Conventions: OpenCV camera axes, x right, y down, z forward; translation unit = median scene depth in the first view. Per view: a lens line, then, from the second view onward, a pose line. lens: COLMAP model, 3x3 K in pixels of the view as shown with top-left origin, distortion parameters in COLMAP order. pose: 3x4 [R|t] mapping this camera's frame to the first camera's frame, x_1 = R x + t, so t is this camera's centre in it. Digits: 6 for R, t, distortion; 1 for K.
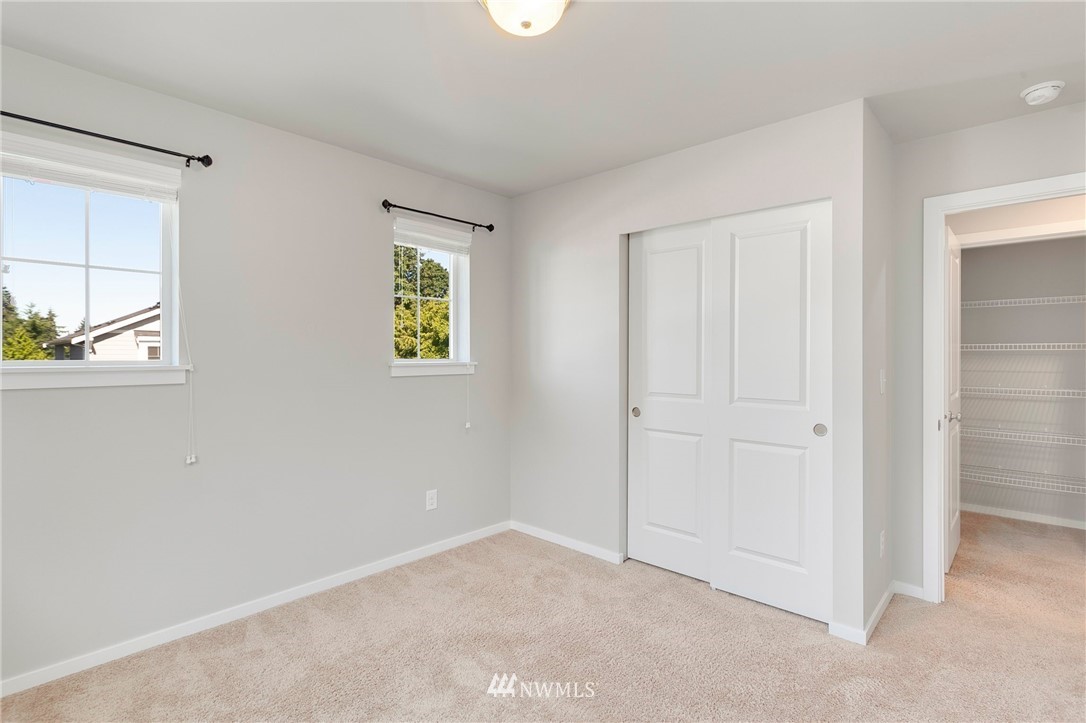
lens RADIAL K [[528.5, 0, 543.7], [0, 528.5, 356.3], [0, 0, 1]] dist [0.000628, 0.000935]
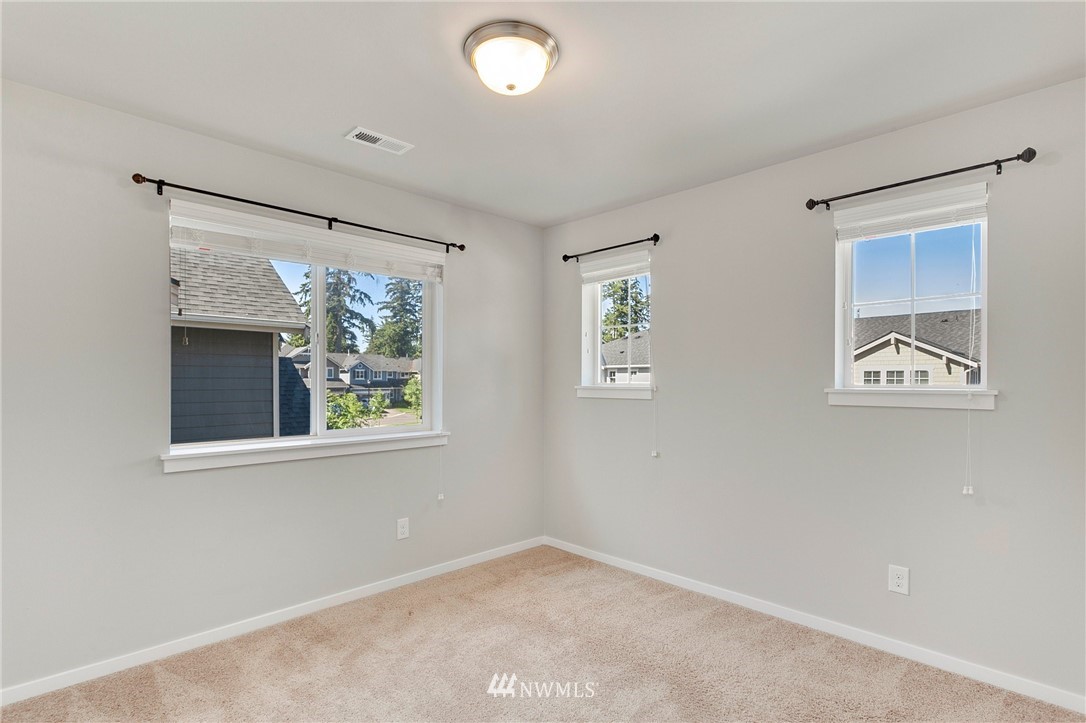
lens RADIAL K [[509.6, 0, 545.4], [0, 509.6, 378.7], [0, 0, 1]] dist [-0.001208, -0.000177]
pose [[-0.028889, -0.002659, -0.999579, 0.498620], [-0.001783, 0.999995, -0.002609, 0.000227], [0.999581, 0.001707, -0.028893, 0.537423]]
